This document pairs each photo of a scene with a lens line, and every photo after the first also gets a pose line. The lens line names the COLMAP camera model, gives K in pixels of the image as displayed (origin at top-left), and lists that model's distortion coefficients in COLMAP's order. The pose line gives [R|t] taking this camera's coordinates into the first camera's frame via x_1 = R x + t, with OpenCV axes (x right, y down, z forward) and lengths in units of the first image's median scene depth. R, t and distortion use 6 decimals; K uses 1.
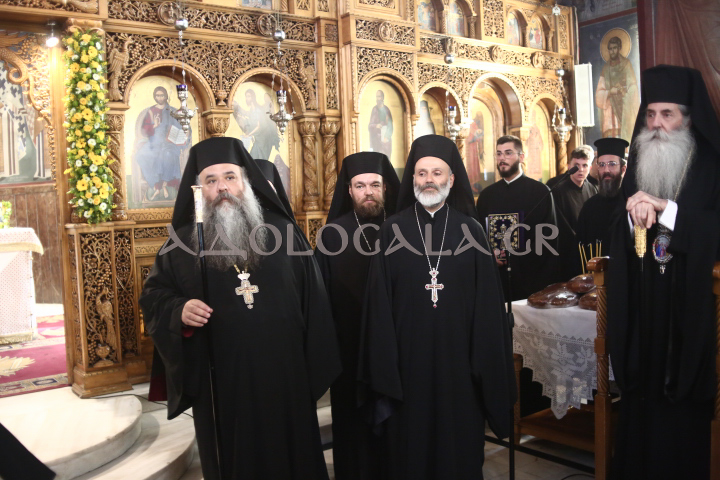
lens RADIAL K [[706.1, 0, 360.0], [0, 706.1, 240.0], [0, 0, 1]] dist [-0.145487, 0.094935]
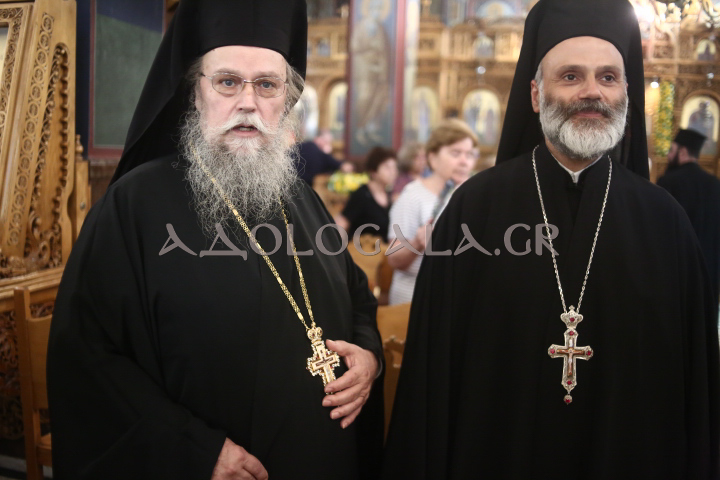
lens RADIAL K [[706.1, 0, 360.0], [0, 706.1, 240.0], [0, 0, 1]] dist [-0.145487, 0.094935]
pose [[0.608786, 0.158209, -0.777399, 0.918309], [-0.096282, 0.987404, 0.125548, 0.062305], [0.787470, -0.001582, 0.616351, -1.382606]]
